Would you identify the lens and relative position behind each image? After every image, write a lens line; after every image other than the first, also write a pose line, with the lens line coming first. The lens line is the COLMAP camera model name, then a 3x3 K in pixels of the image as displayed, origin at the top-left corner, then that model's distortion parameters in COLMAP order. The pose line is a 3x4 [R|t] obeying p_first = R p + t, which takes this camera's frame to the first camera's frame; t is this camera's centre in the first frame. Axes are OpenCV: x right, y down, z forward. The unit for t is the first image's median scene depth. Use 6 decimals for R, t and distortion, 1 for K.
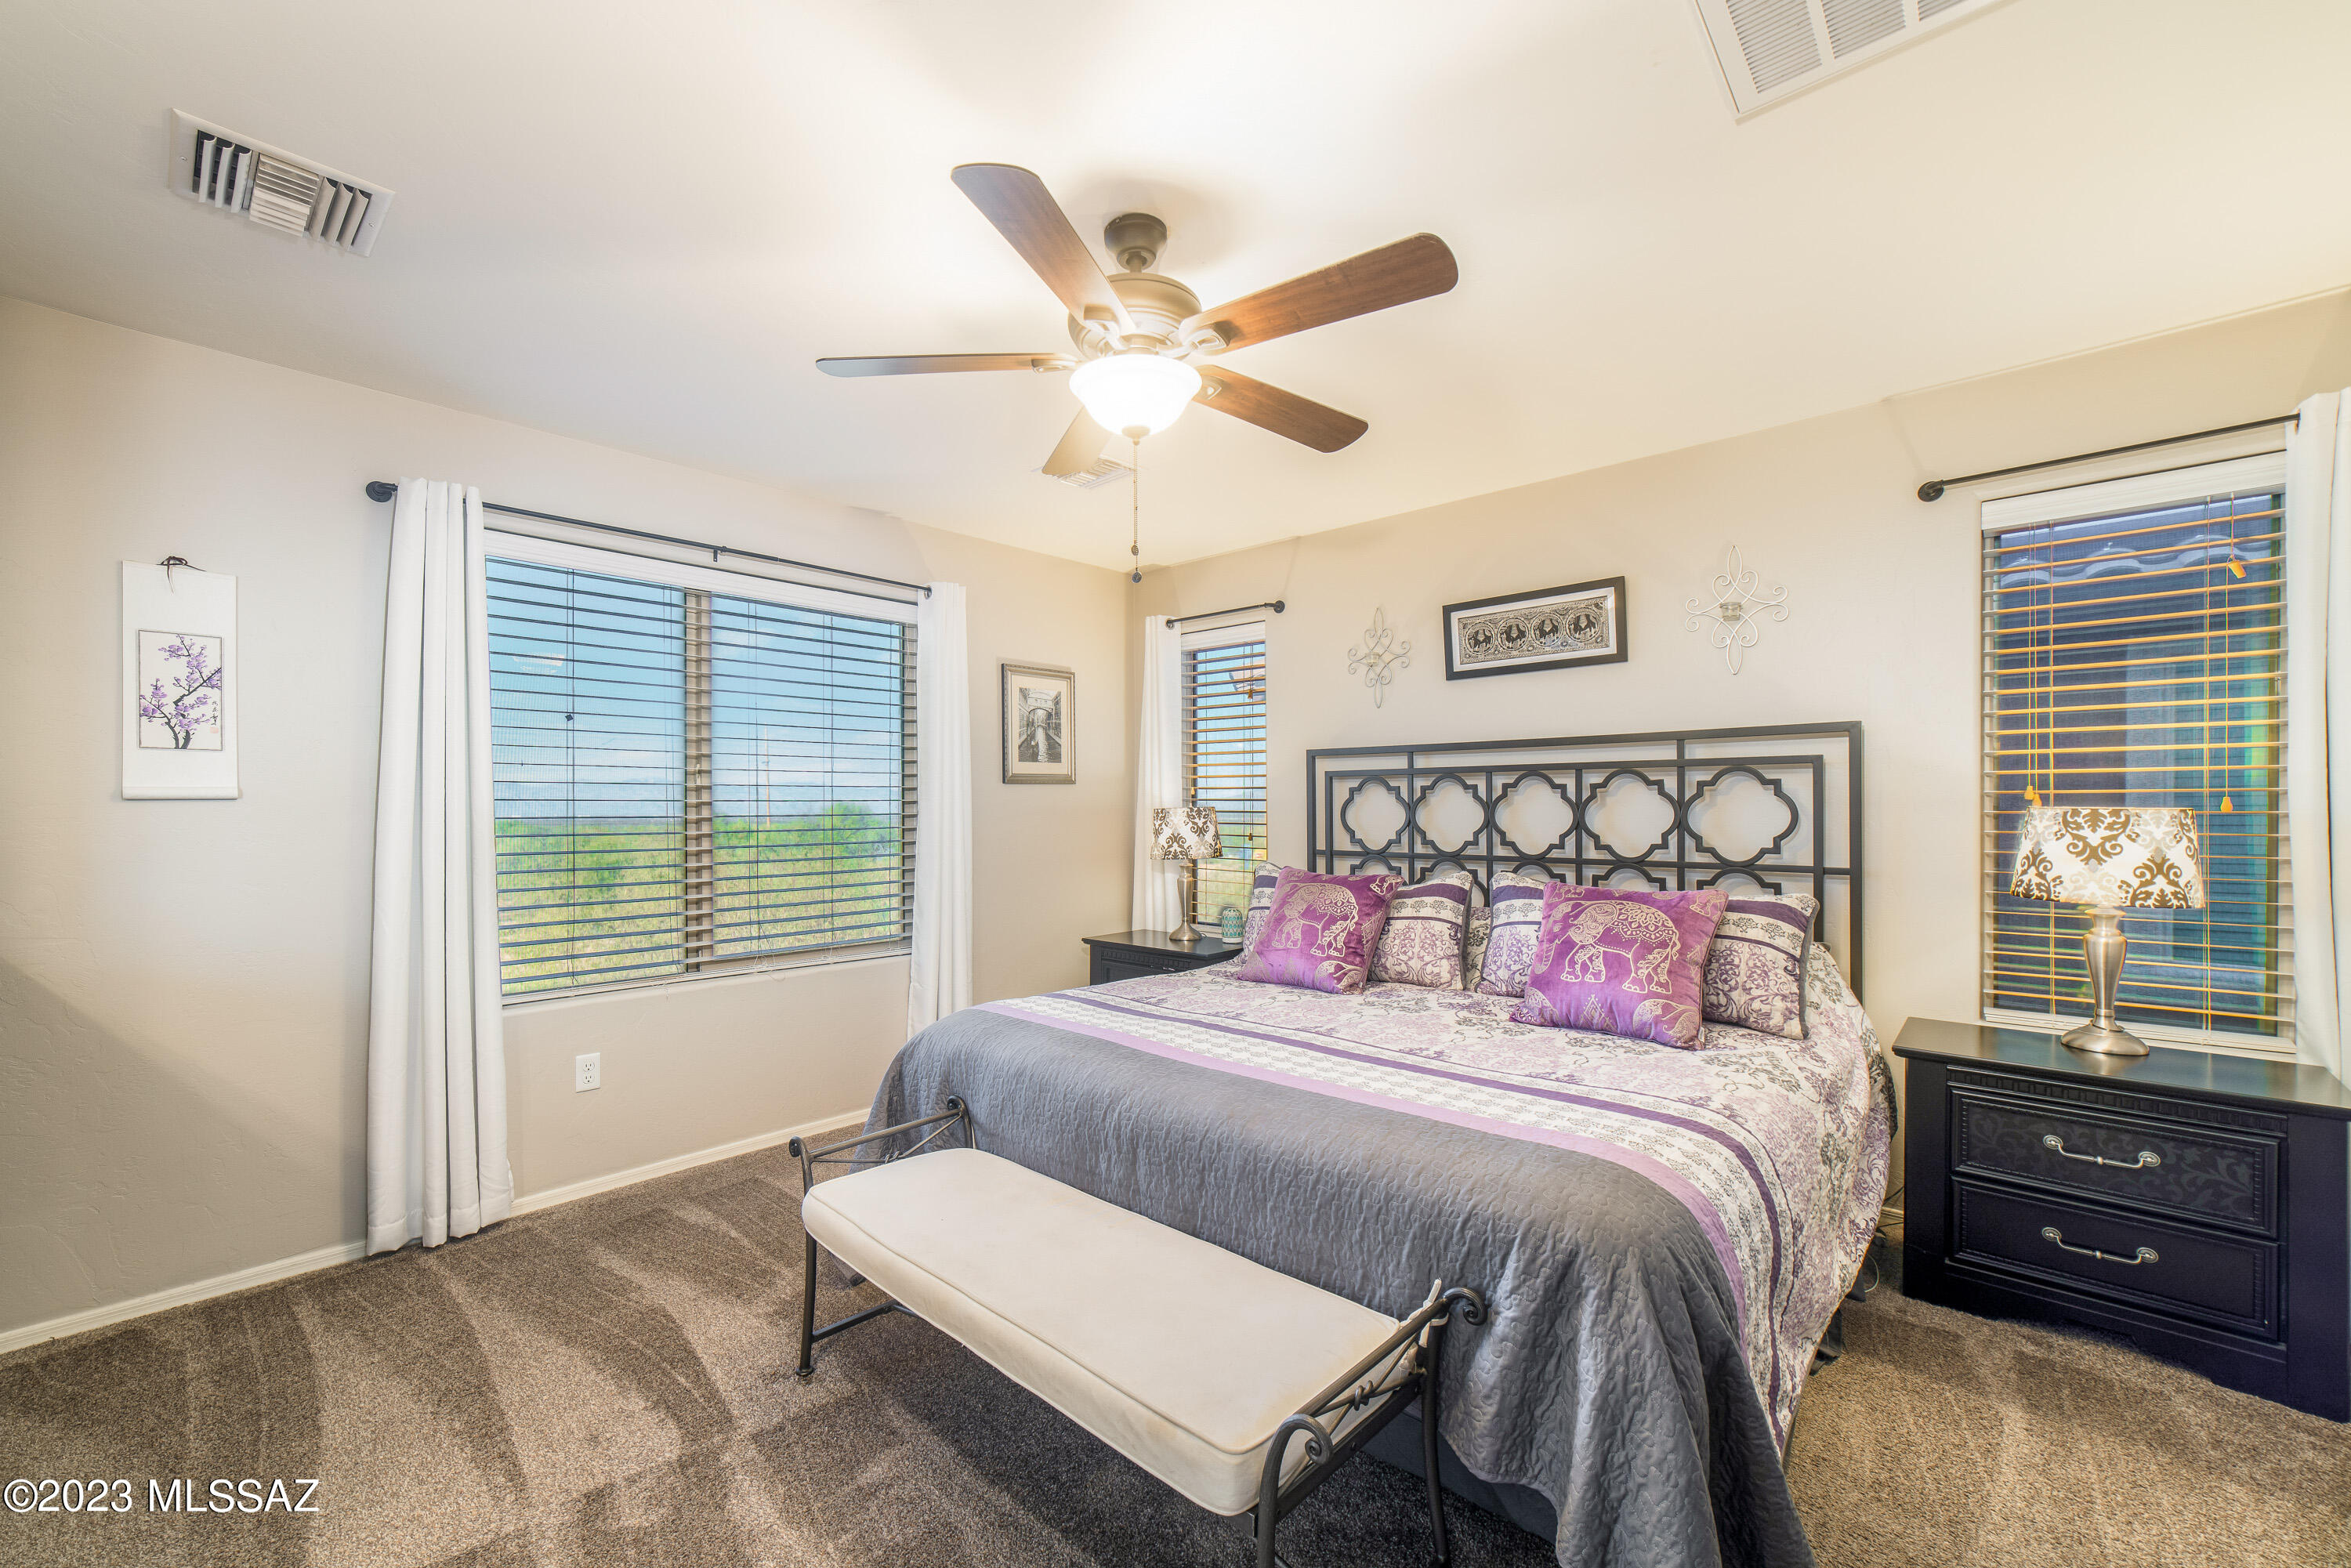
lens RADIAL K [[916.5, 0, 1159.6], [0, 916.5, 805.5], [0, 0, 1]] dist [-0.027412, 0.011221]
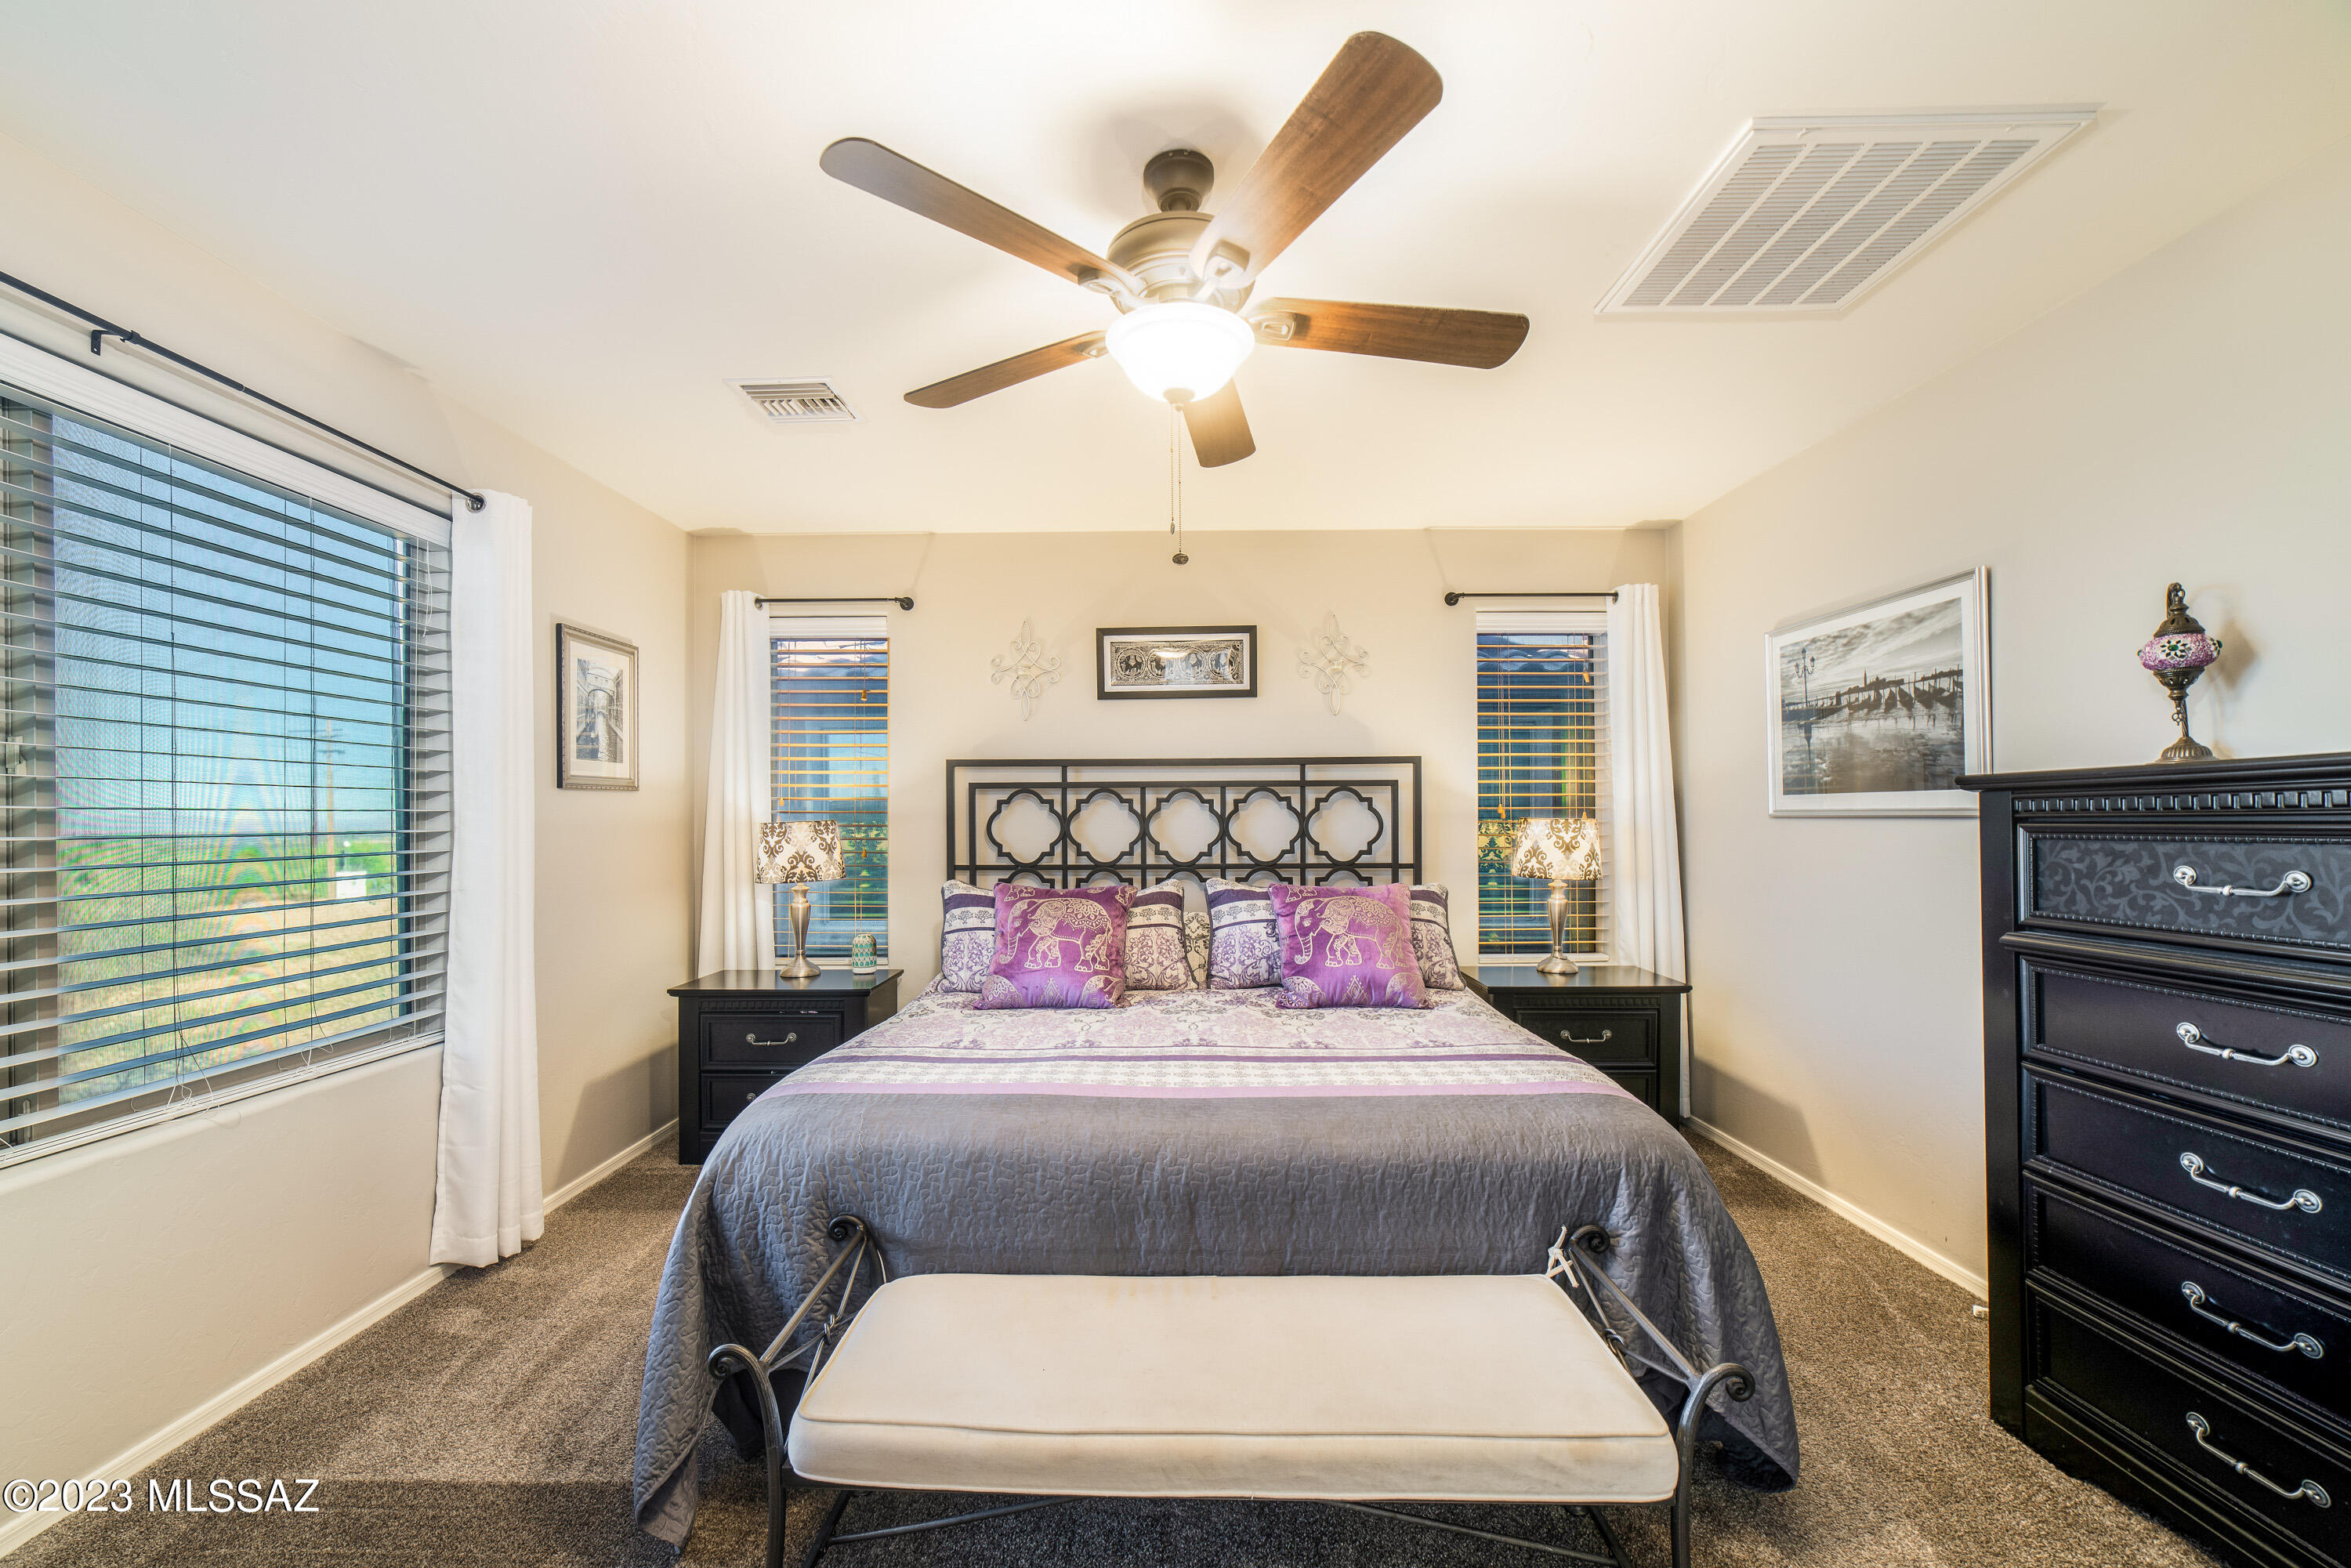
lens RADIAL K [[888.4, 0, 1149.8], [0, 888.4, 813.7], [0, 0, 1]] dist [-0.025822, 0.007591]
pose [[0.751552, 0.002539, 0.659669, -0.365343], [0.002174, 0.999978, -0.006326, 0.001572], [-0.659671, 0.006188, 0.751529, 0.222675]]
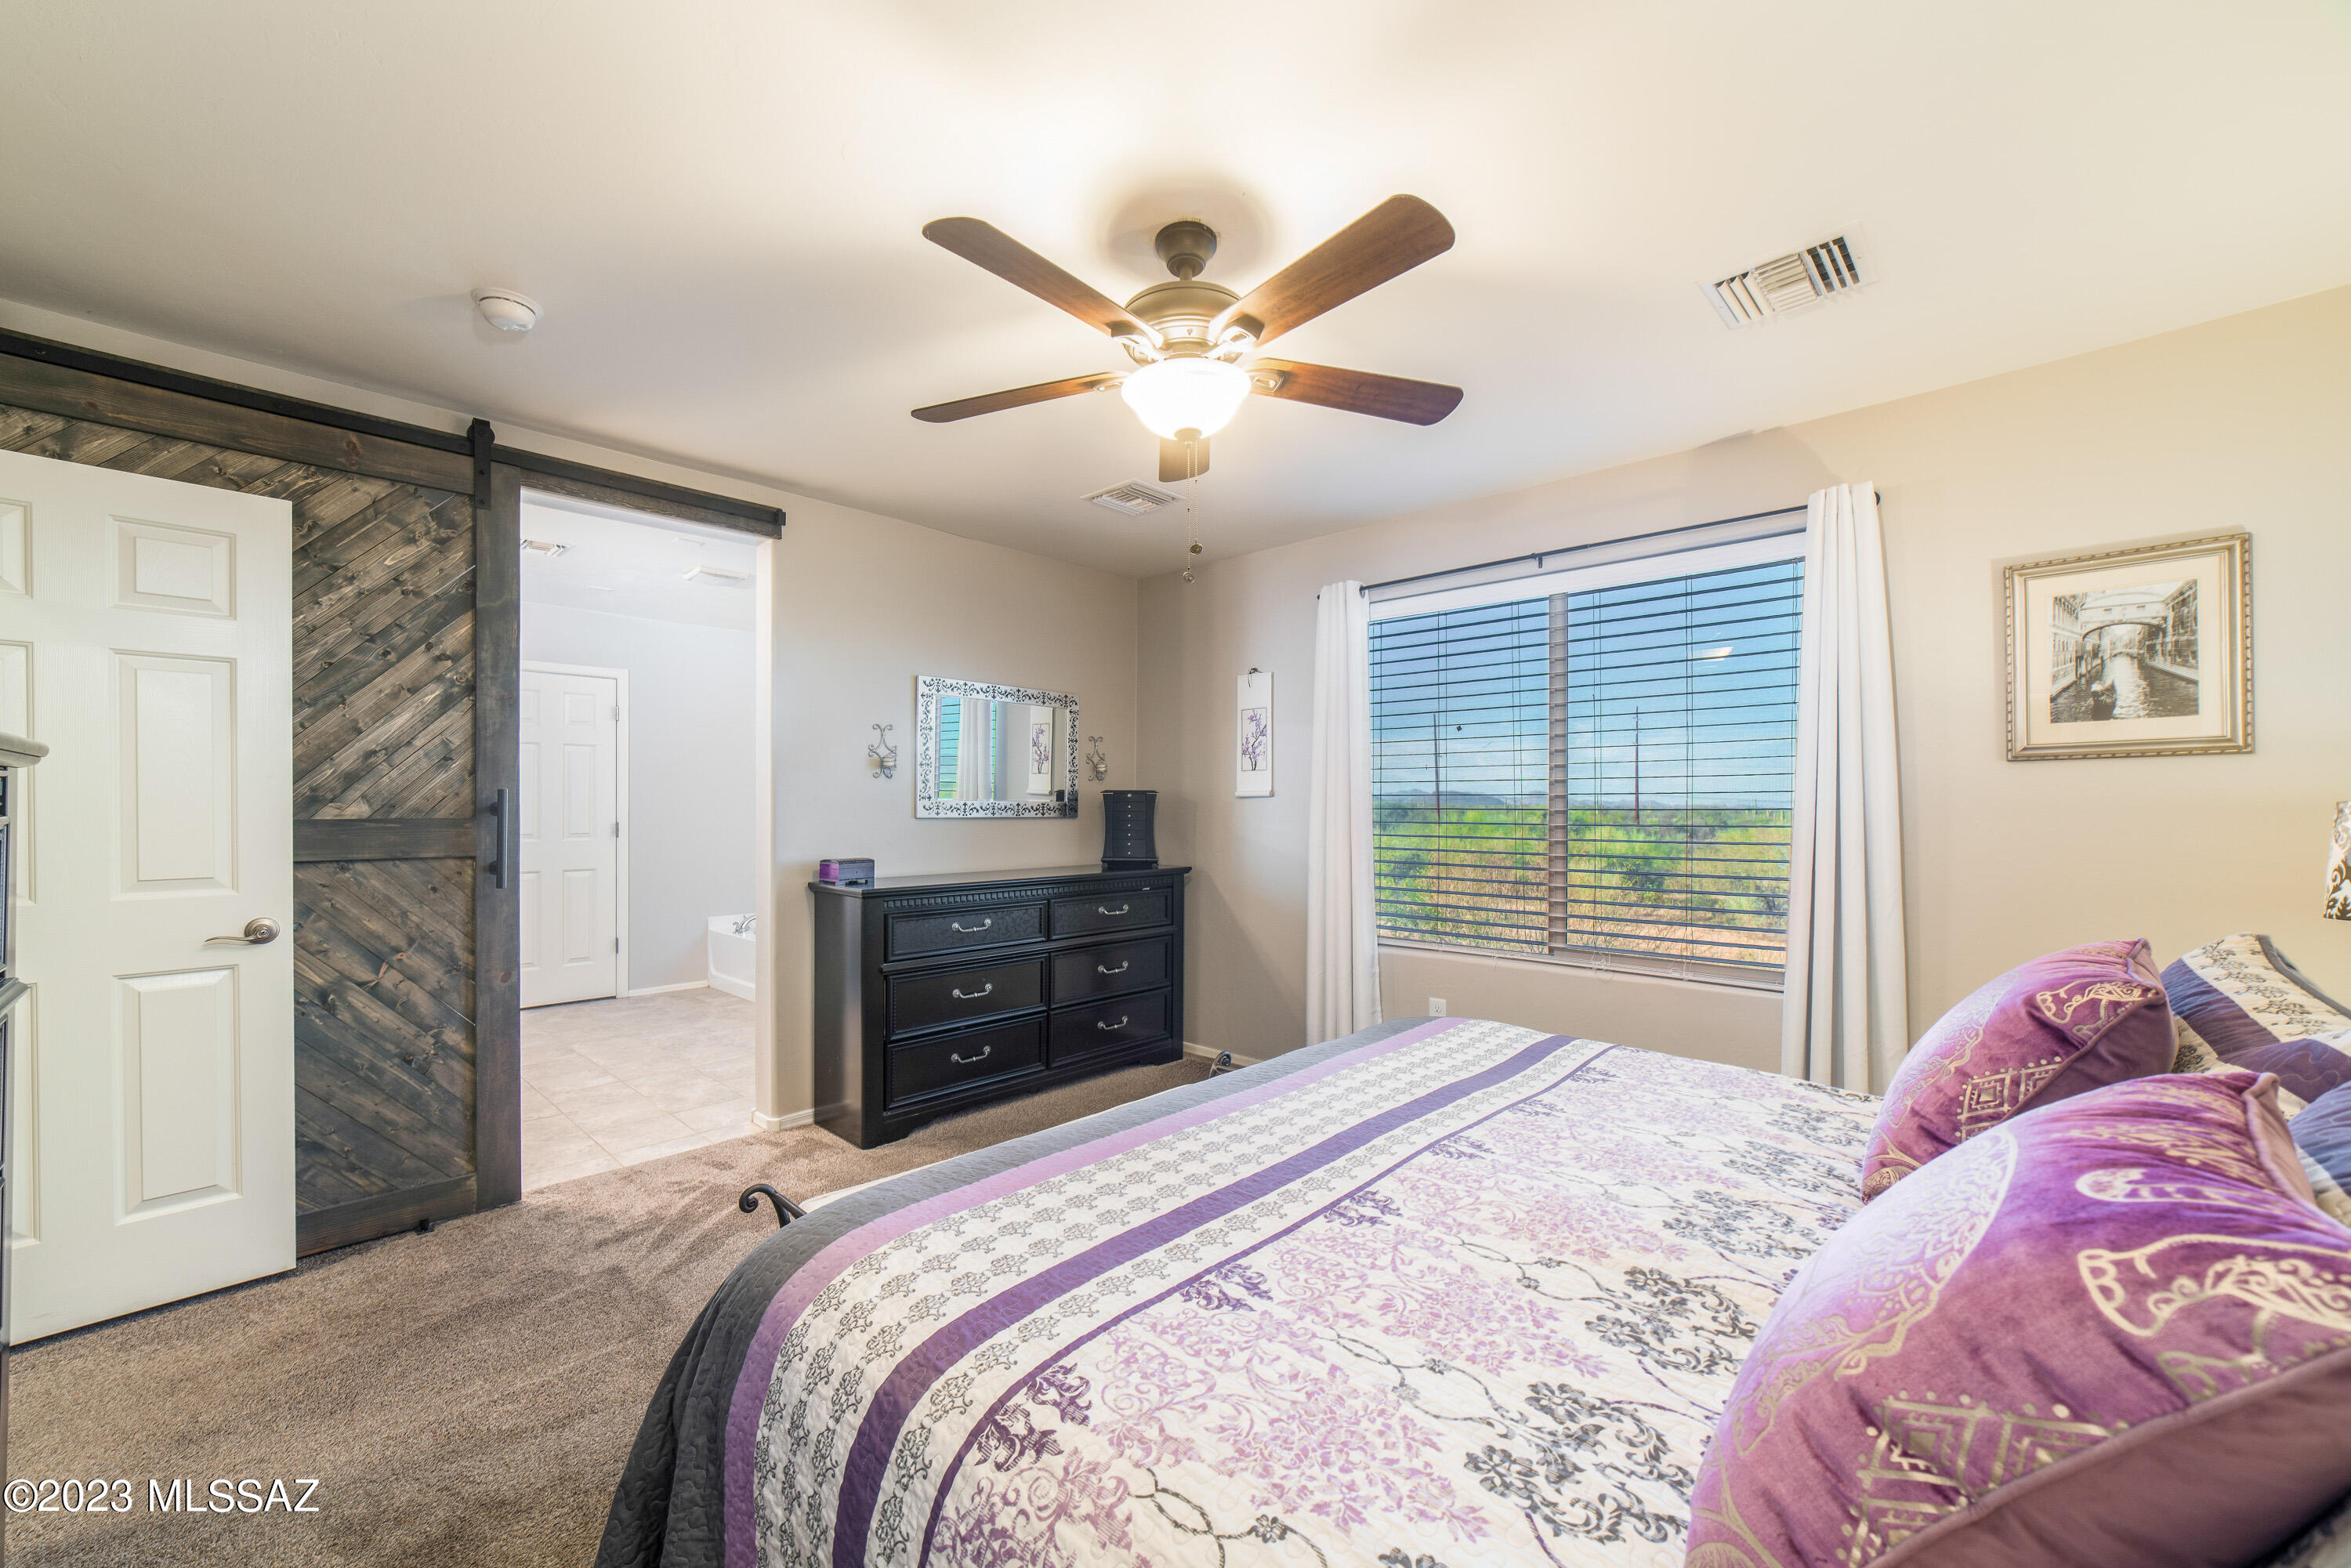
lens RADIAL K [[912.8, 0, 1156.8], [0, 912.8, 790.6], [0, 0, 1]] dist [-0.025593, 0.007843]
pose [[0.000915, -0.016522, -0.999863, 0.566913], [0.000420, 0.999863, -0.016522, 0.007535], [0.999999, -0.000405, 0.000922, 0.559181]]
